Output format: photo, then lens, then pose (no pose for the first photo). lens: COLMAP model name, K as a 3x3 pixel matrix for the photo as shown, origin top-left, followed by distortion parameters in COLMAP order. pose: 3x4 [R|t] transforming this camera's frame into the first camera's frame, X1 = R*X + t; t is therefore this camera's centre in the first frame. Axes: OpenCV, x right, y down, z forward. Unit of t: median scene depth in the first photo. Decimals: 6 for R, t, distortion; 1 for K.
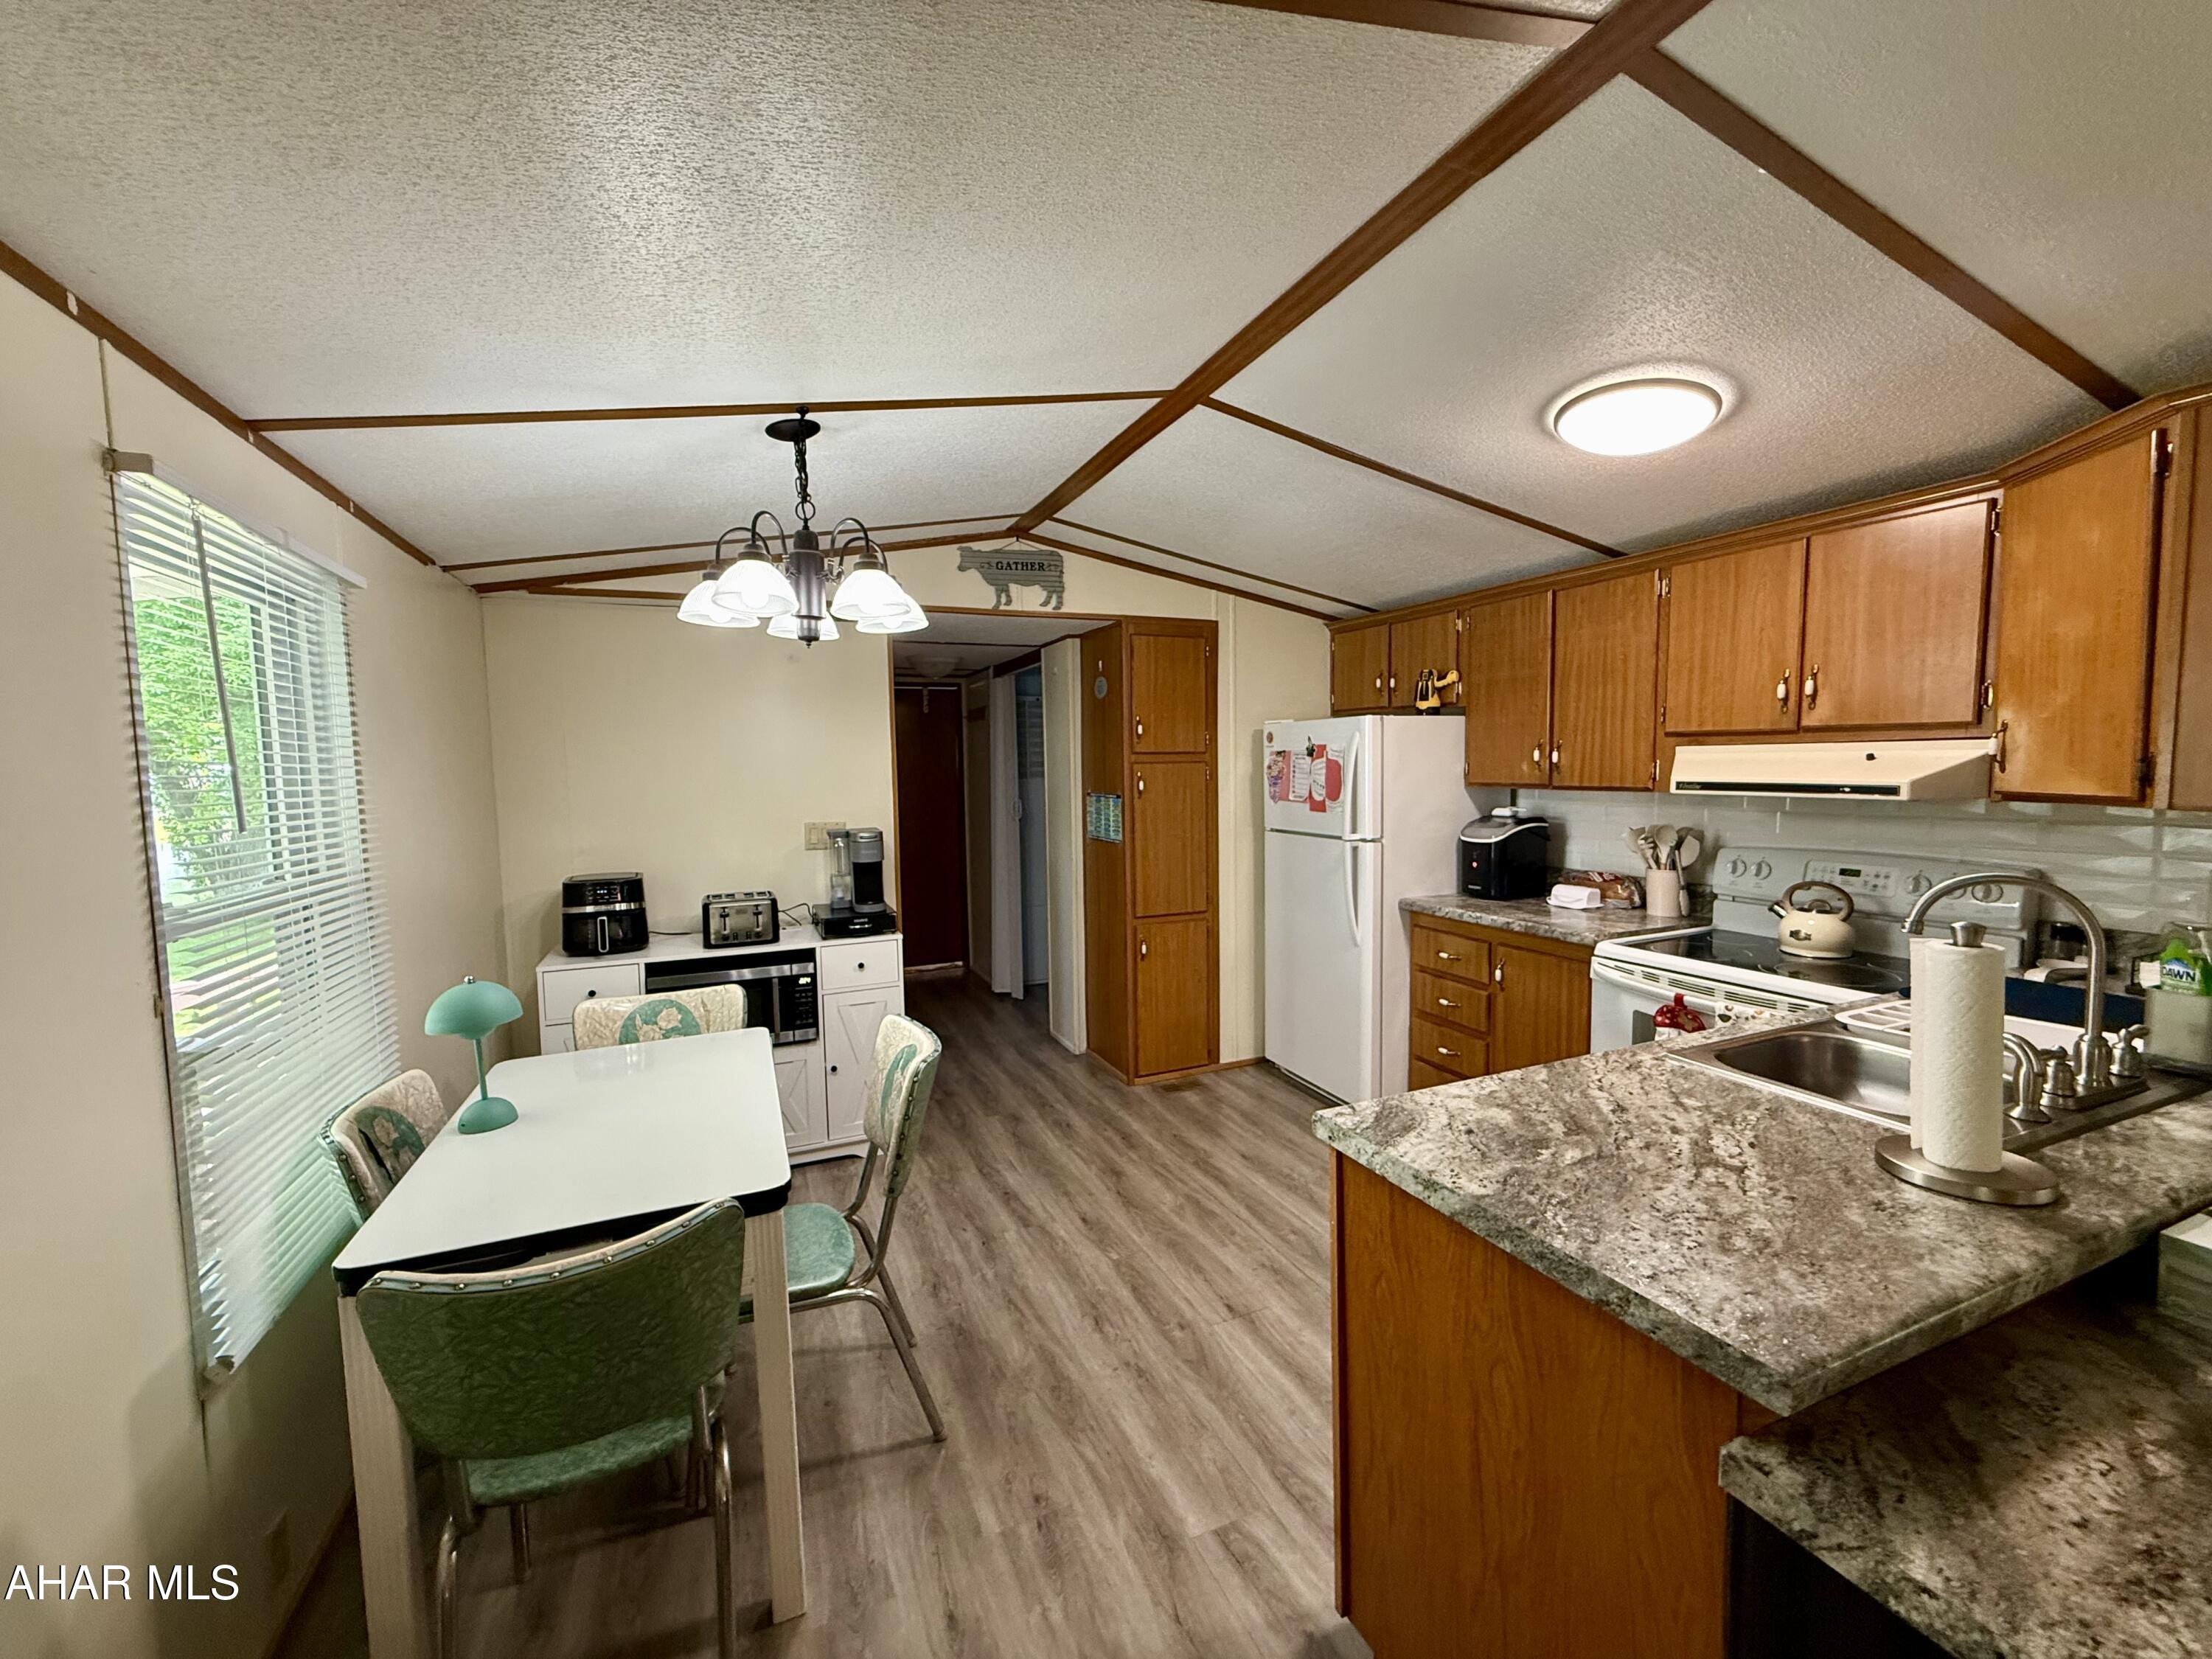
lens RADIAL K [[879.0, 0, 1102.0], [0, 879.0, 827.9], [0, 0, 1]] dist [-0.000030, -0.000091]
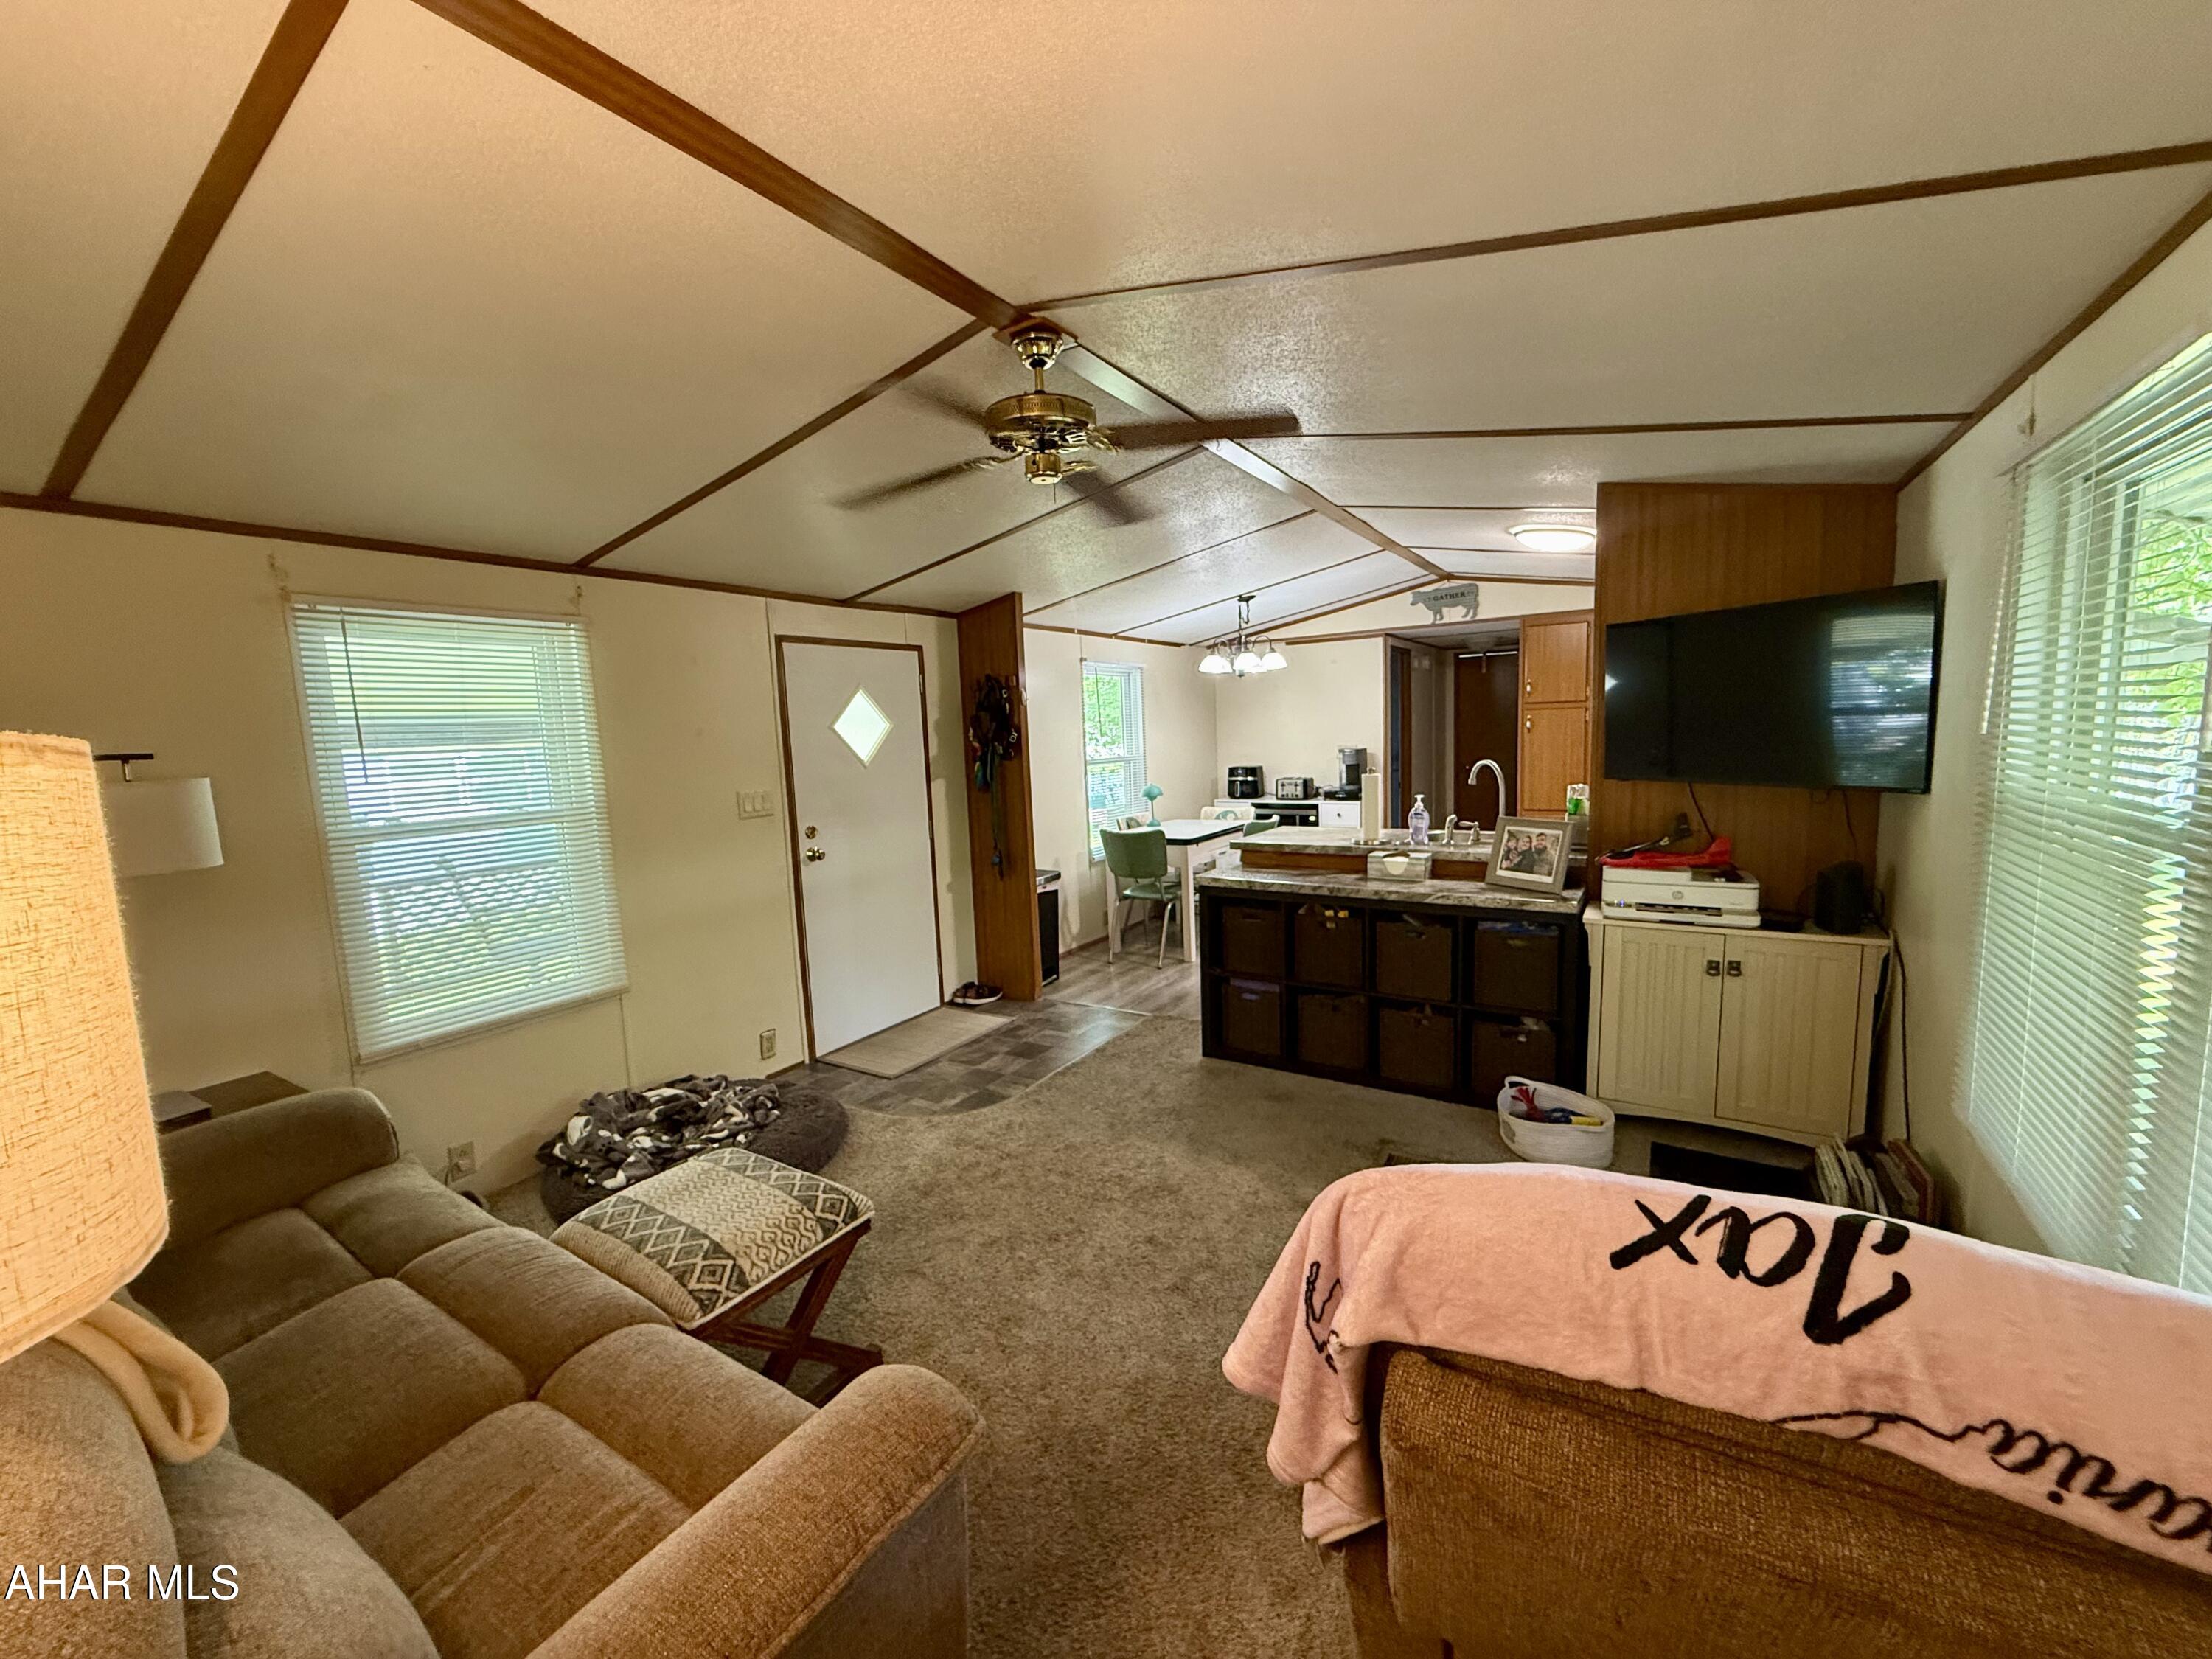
lens RADIAL K [[879.0, 0, 1102.2], [0, 879.0, 826.9], [0, 0, 1]] dist [-0.000030, -0.000091]
pose [[0.570226, 0.088258, -0.816733, 1.160923], [-0.029333, 0.995765, 0.087125, 0.025153], [0.820964, -0.025723, 0.570400, -0.659924]]
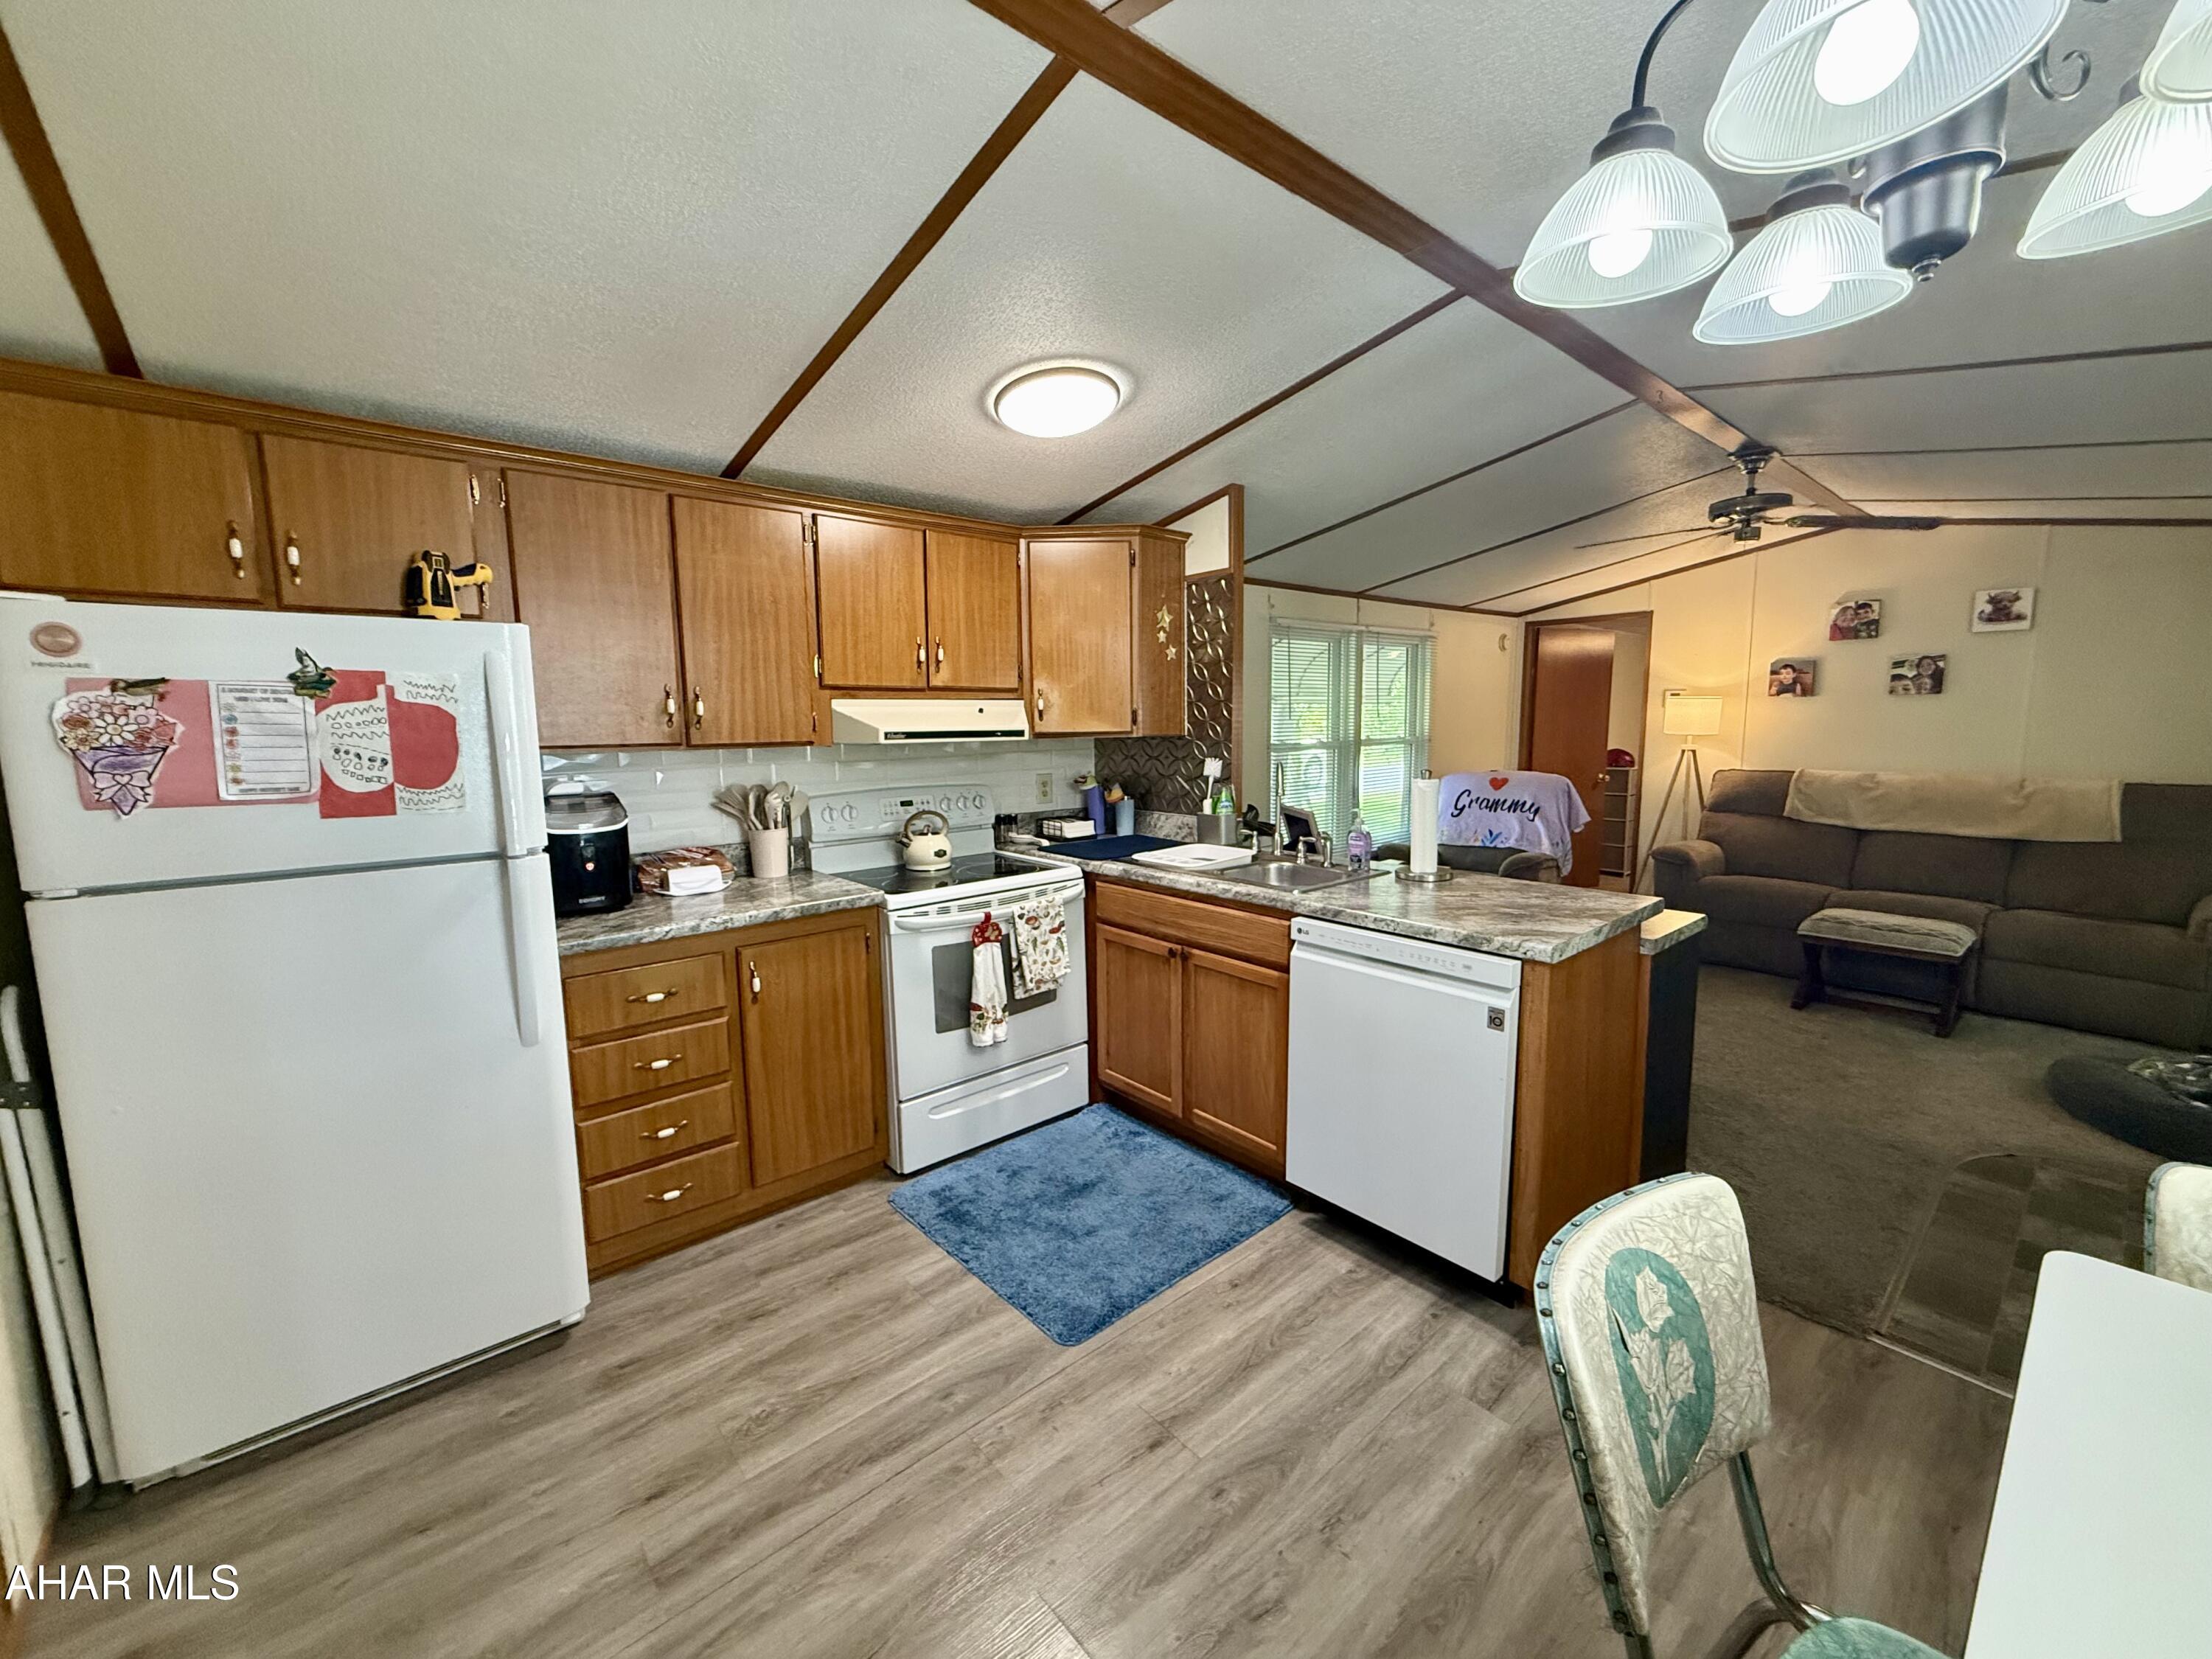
lens RADIAL K [[879.0, 0, 1099.9], [0, 879.0, 827.2], [0, 0, 1]] dist [-0.000030, -0.000091]
pose [[-0.294034, -0.096733, 0.950887, -0.376420], [0.089843, 0.987663, 0.128255, -0.044942], [-0.951563, 0.123142, -0.281716, 0.920302]]
